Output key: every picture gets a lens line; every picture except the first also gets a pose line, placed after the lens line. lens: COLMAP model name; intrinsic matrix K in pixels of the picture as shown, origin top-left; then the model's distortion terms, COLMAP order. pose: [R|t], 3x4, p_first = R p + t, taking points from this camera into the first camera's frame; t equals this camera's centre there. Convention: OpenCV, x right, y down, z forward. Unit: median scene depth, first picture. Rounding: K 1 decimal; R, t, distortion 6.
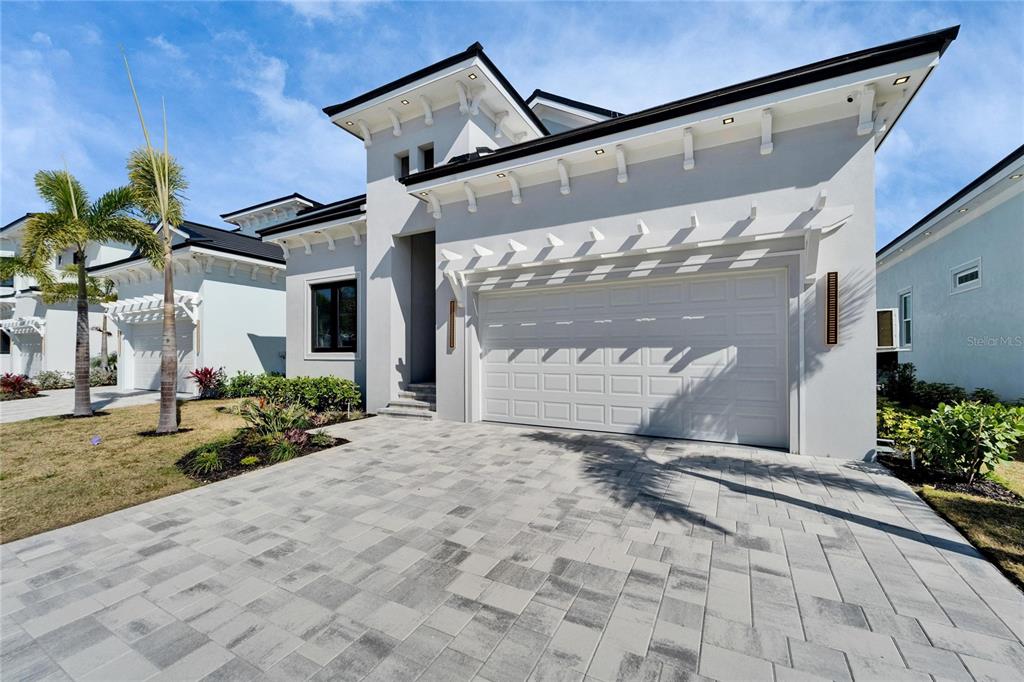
lens RADIAL K [[410.8, 0, 512.4], [0, 410.8, 361.5], [0, 0, 1]] dist [-0.000142, -0.000035]
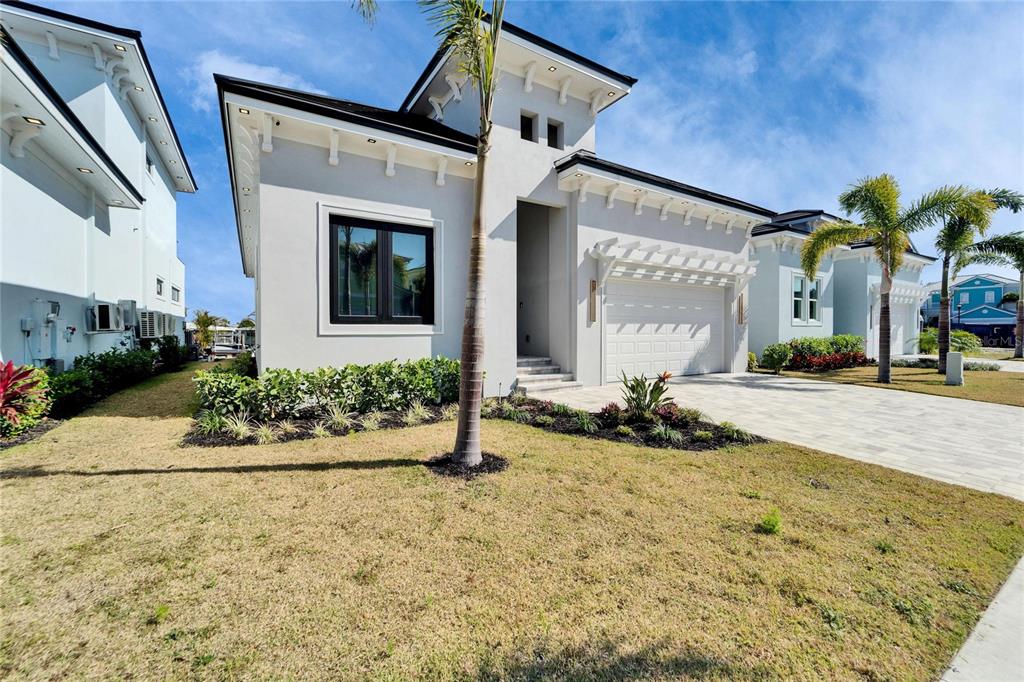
lens RADIAL K [[412.5, 0, 512.0], [0, 412.5, 341.0], [0, 0, 1]] dist [0.001028, 0.000038]
pose [[0.488124, -0.023137, 0.872468, -1.212395], [0.016053, 0.999717, 0.017530, -0.003446], [-0.872627, 0.005449, 0.488357, 0.621669]]
